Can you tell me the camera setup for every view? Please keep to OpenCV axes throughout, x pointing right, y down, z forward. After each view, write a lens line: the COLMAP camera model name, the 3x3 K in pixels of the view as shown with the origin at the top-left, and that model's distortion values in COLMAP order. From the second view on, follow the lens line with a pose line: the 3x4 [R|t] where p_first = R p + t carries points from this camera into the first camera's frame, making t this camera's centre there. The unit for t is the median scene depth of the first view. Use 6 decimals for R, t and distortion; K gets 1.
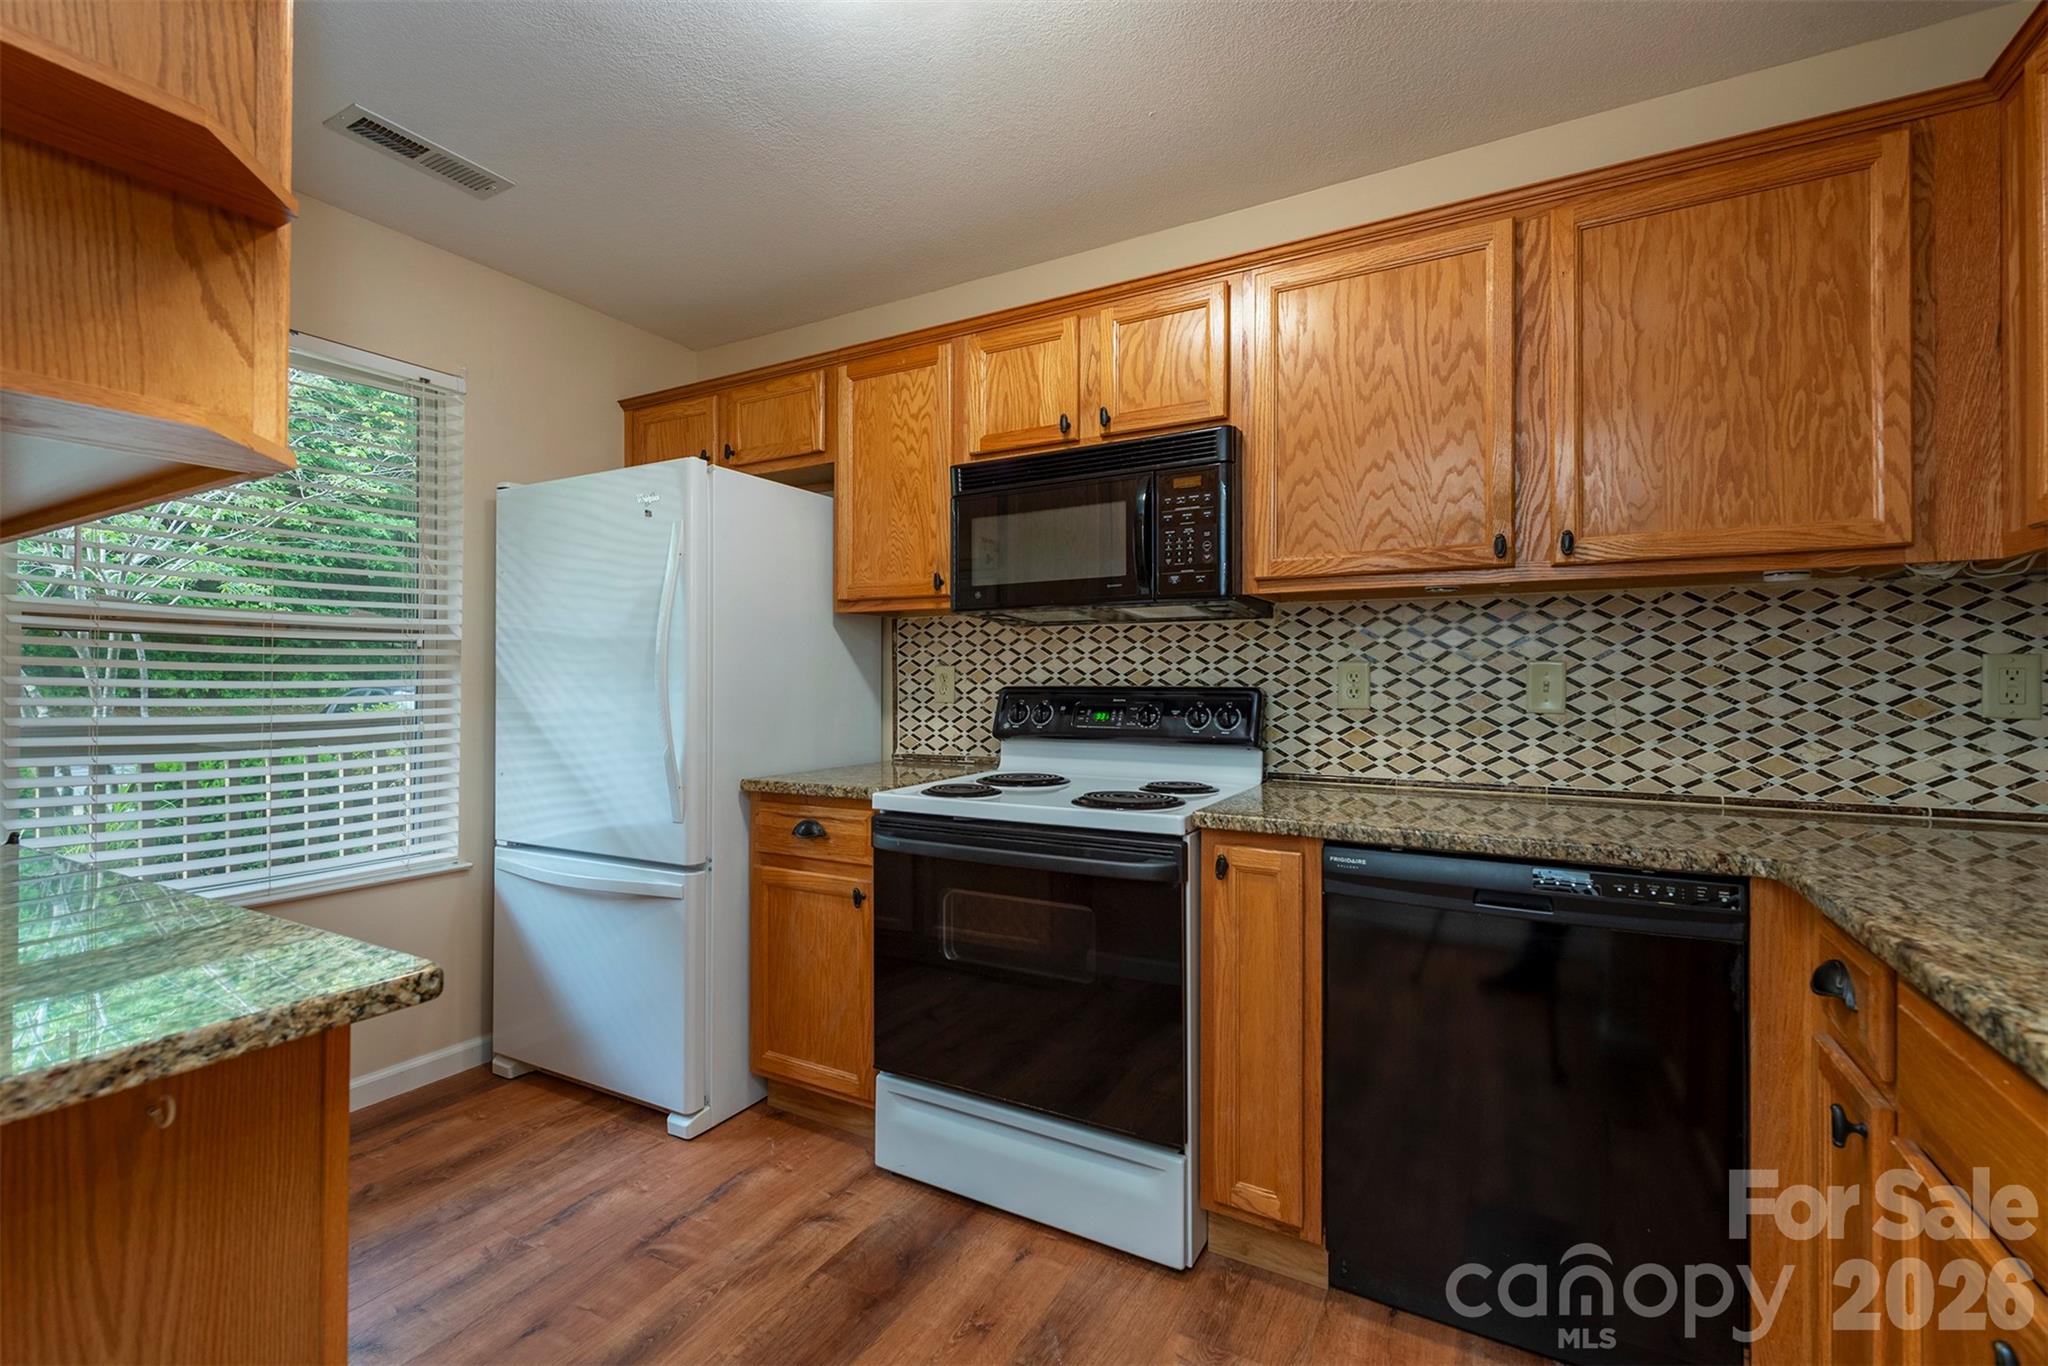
lens RADIAL K [[892.9, 0, 1045.5], [0, 892.9, 677.6], [0, 0, 1]] dist [0.005332, -0.004595]
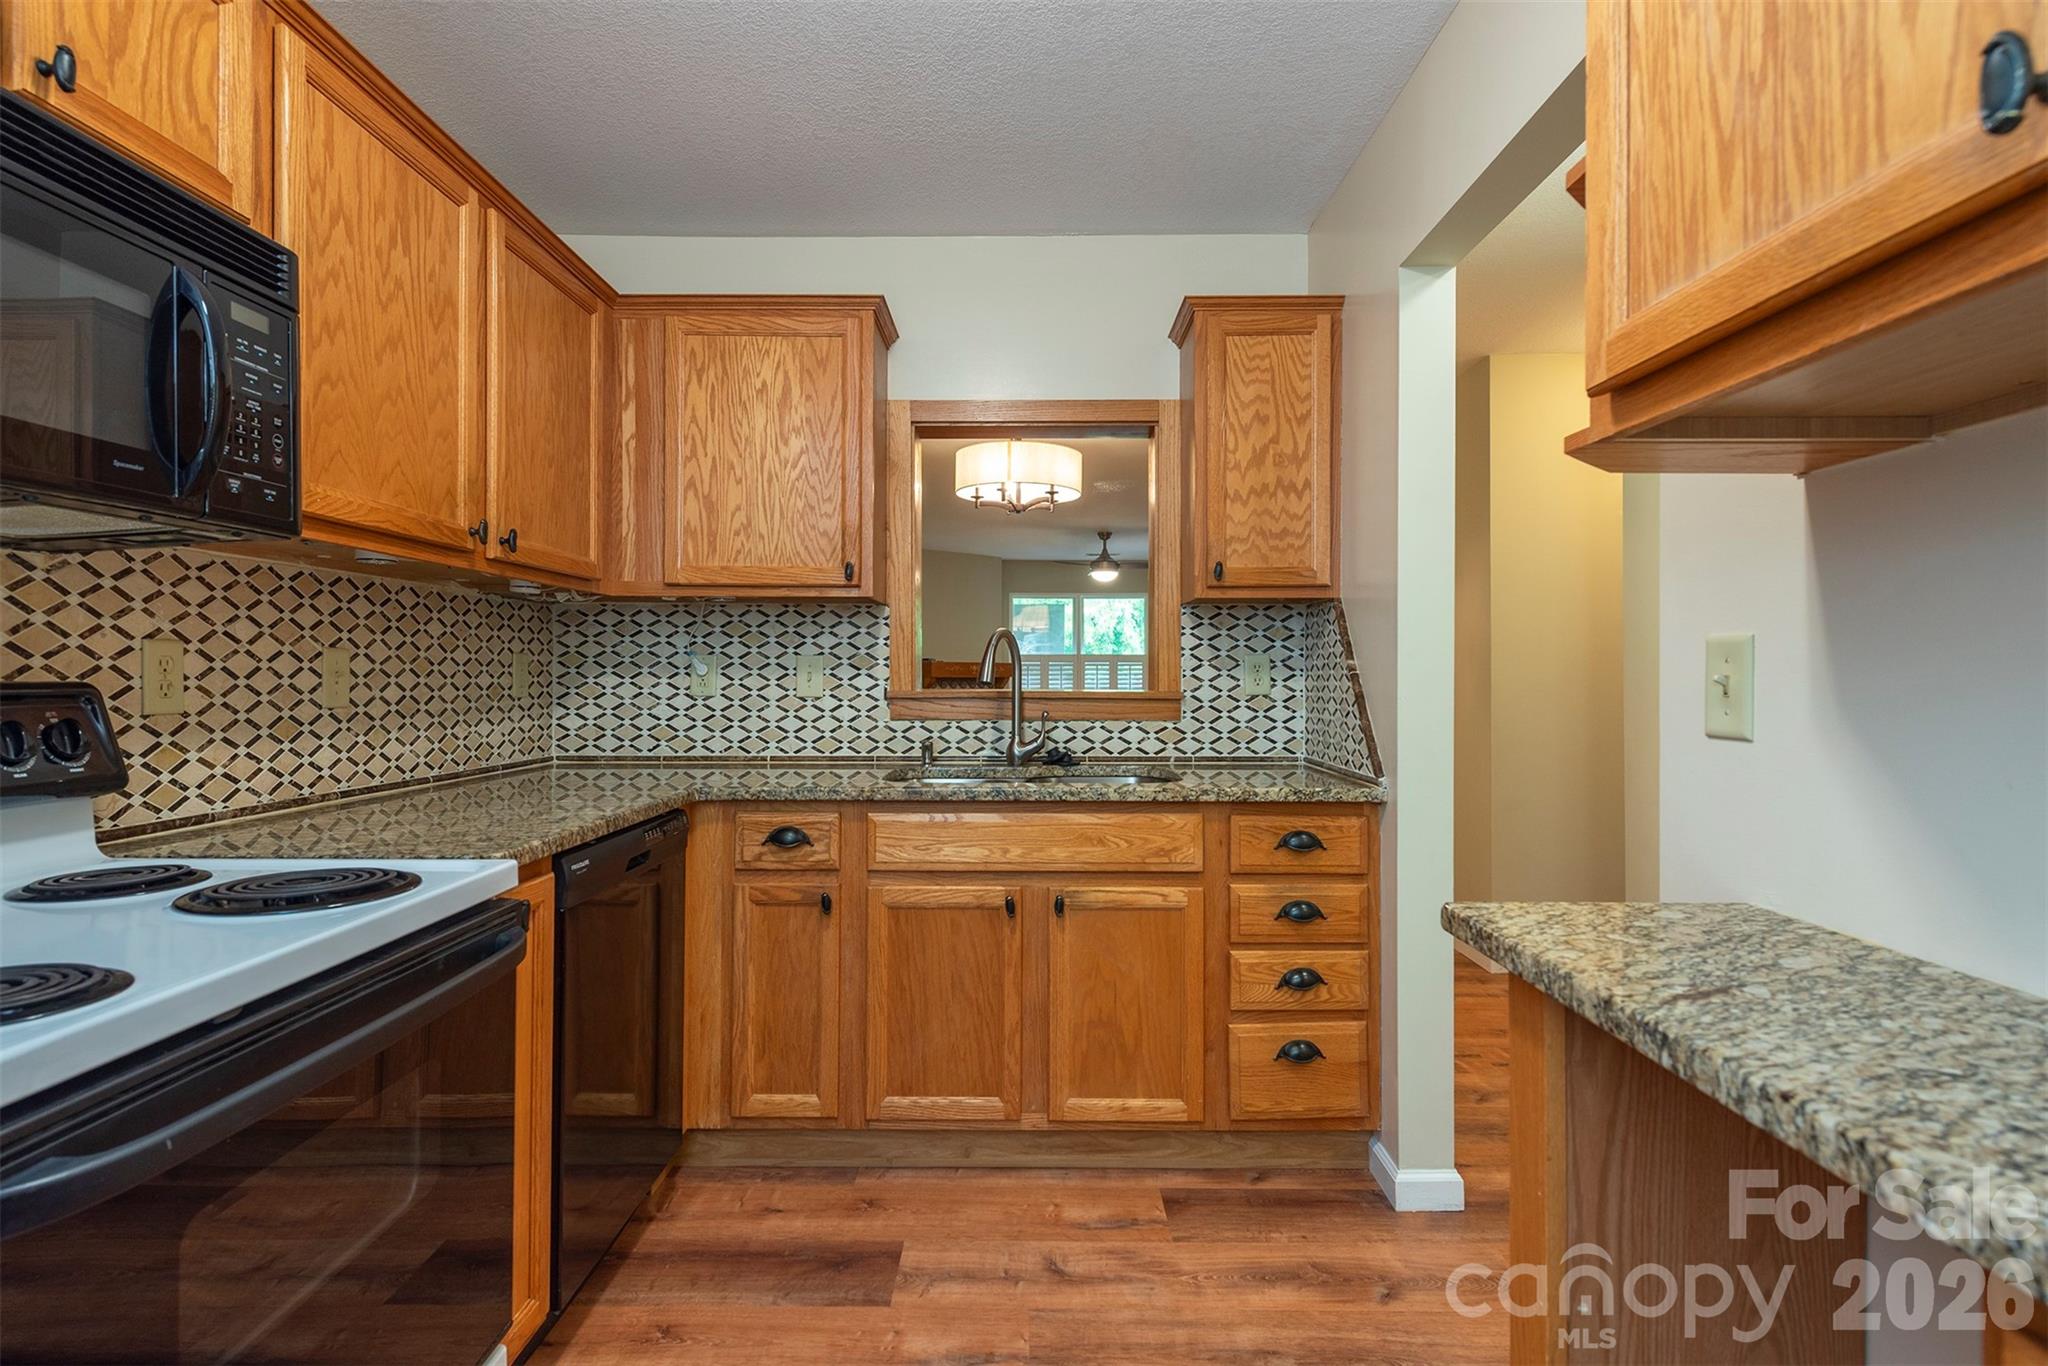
lens RADIAL K [[997.5, 0, 1034.6], [0, 997.5, 674.2], [0, 0, 1]] dist [0.000670, -0.004810]
pose [[-0.482531, -0.002453, 0.875876, -0.598956], [-0.007096, 0.999974, -0.001109, 0.002794], [-0.875850, -0.006750, -0.482536, 0.825766]]
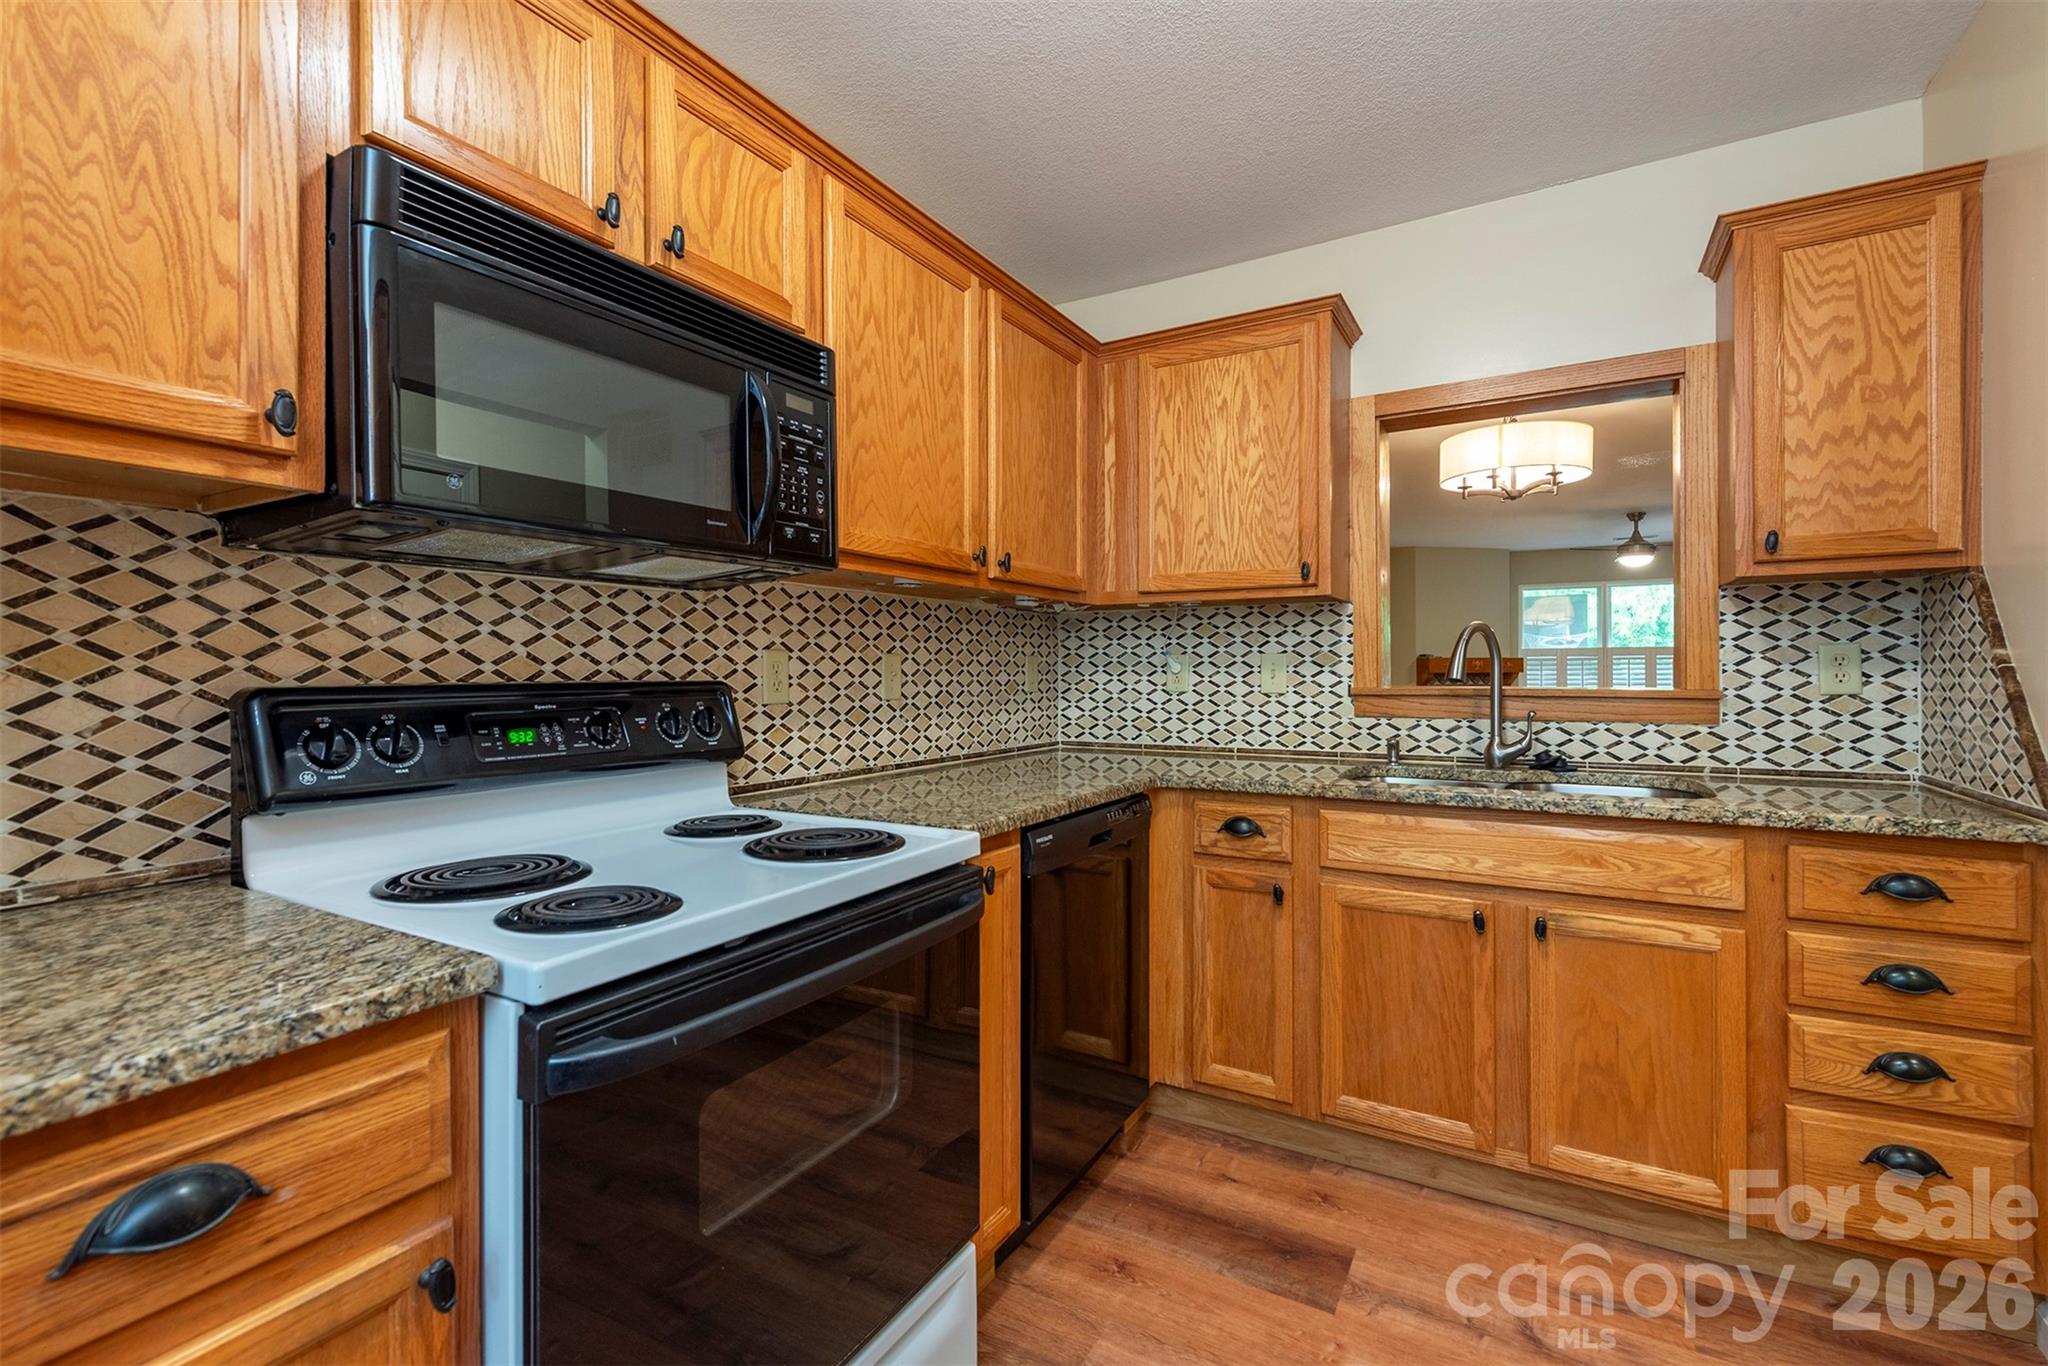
lens RADIAL K [[892.9, 0, 1028.2], [0, 892.9, 673.3], [0, 0, 1]] dist [0.005332, -0.004595]
pose [[0.029307, -0.004052, 0.999562, -0.547974], [-0.000998, 0.999991, 0.004083, 0.001023], [-0.999570, -0.001117, 0.029303, 0.750584]]
